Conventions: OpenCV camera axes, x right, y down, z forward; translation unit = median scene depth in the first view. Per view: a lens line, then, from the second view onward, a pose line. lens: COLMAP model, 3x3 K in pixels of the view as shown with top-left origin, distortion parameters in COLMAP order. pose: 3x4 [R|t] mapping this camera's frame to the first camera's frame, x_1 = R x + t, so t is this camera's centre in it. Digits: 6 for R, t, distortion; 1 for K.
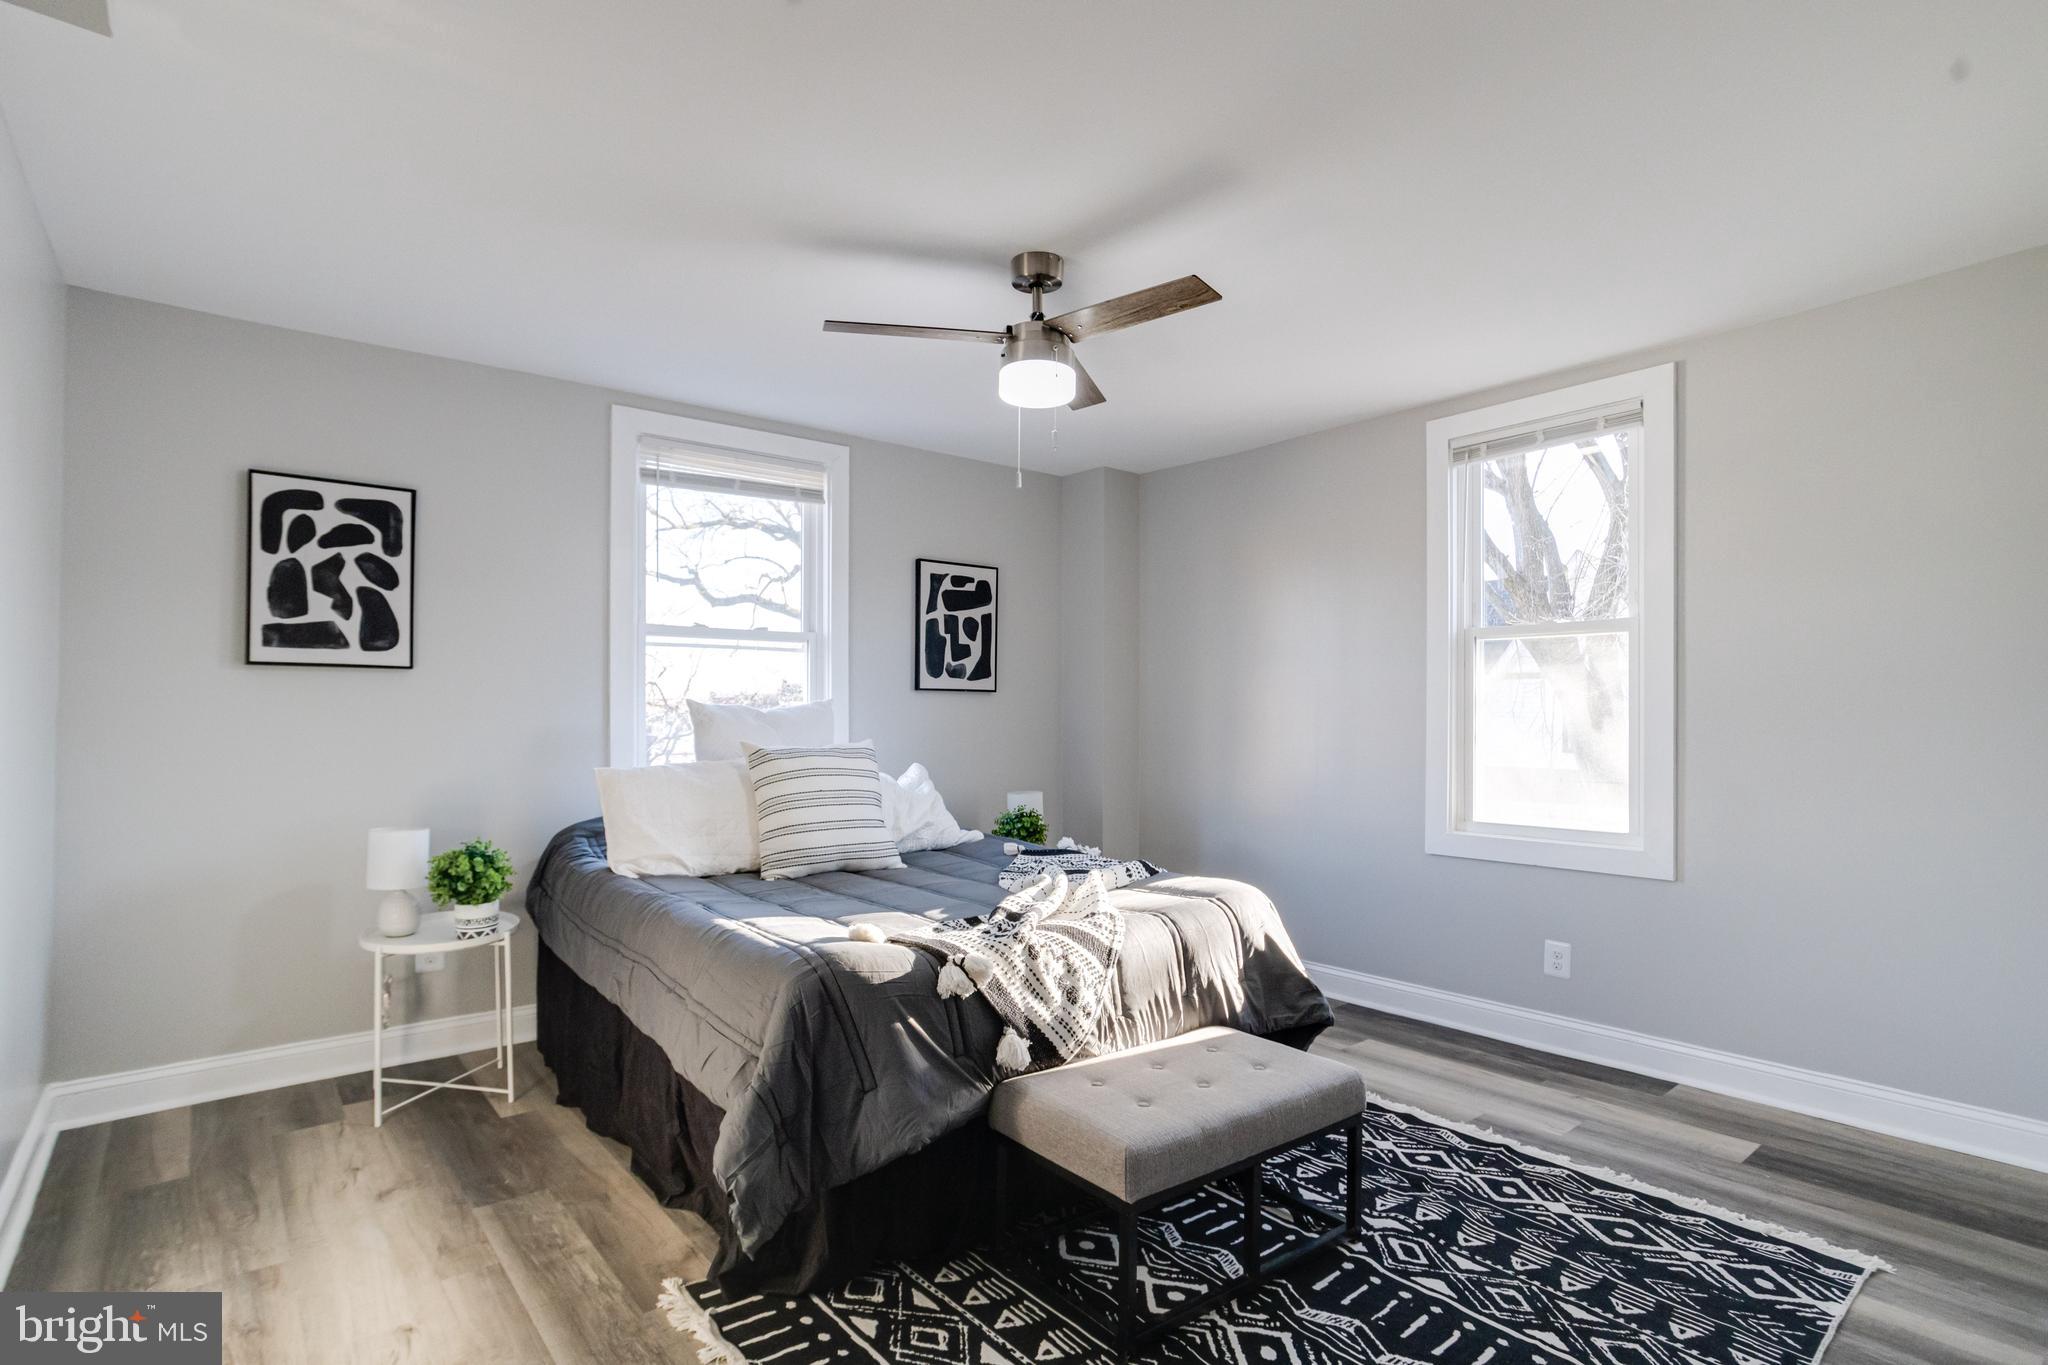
lens RADIAL K [[1004.2, 0, 1016.2], [0, 1004.2, 695.1], [0, 0, 1]] dist [-0.032187, 0.003282]
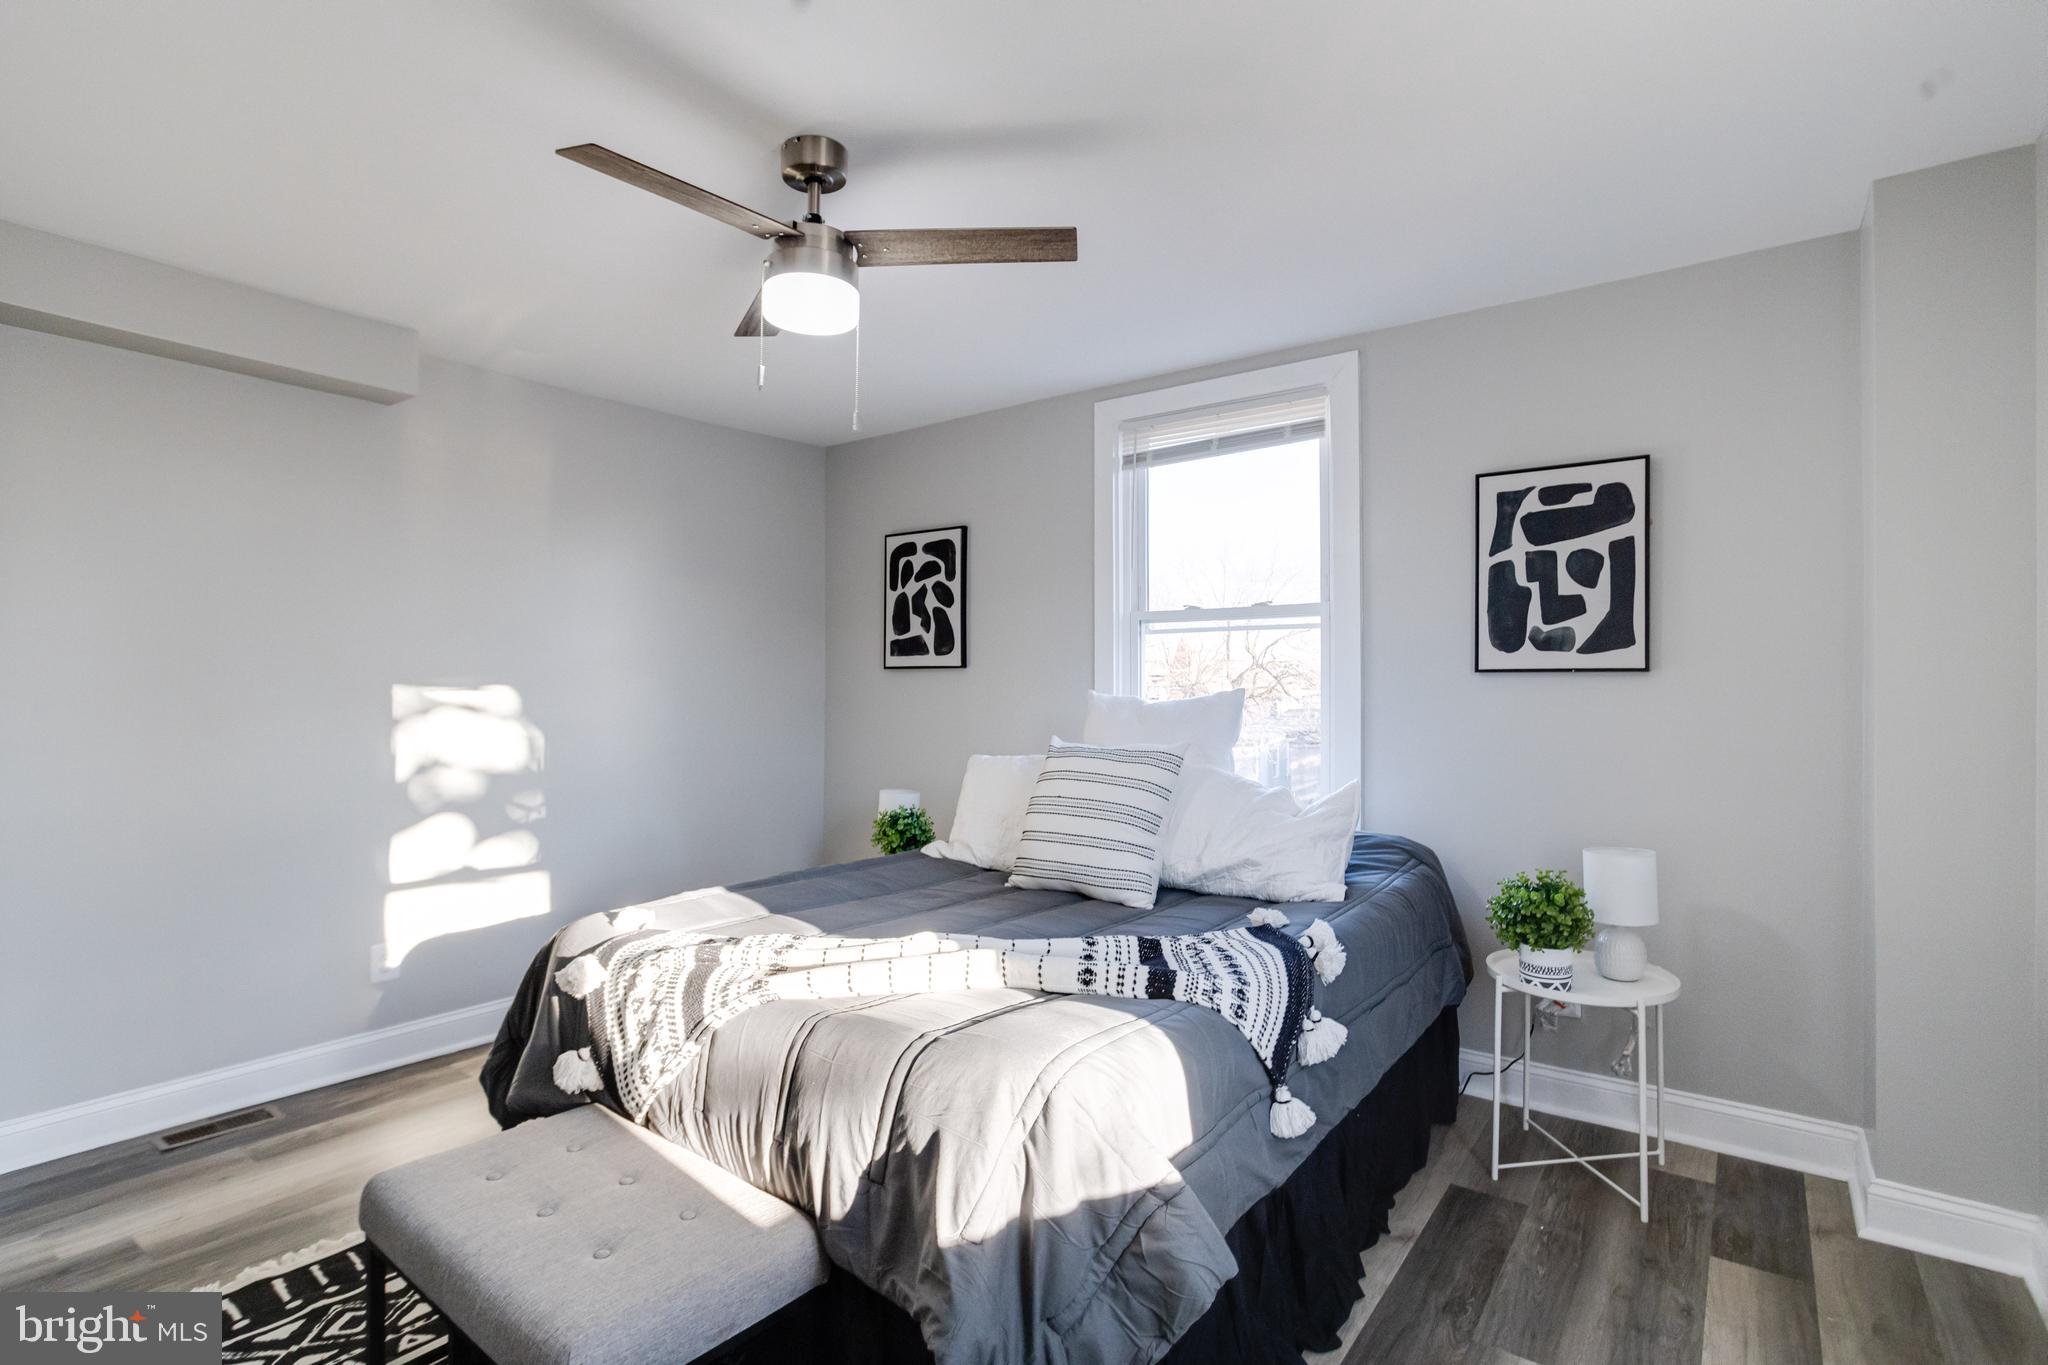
lens RADIAL K [[1004.2, 0, 1019.2], [0, 1004.2, 686.4], [0, 0, 1]] dist [-0.032187, 0.003282]
pose [[0.251432, -0.004195, -0.967866, 0.569670], [0.018908, 0.999821, 0.000579, -0.001959], [0.967690, -0.018446, 0.251466, 0.657161]]
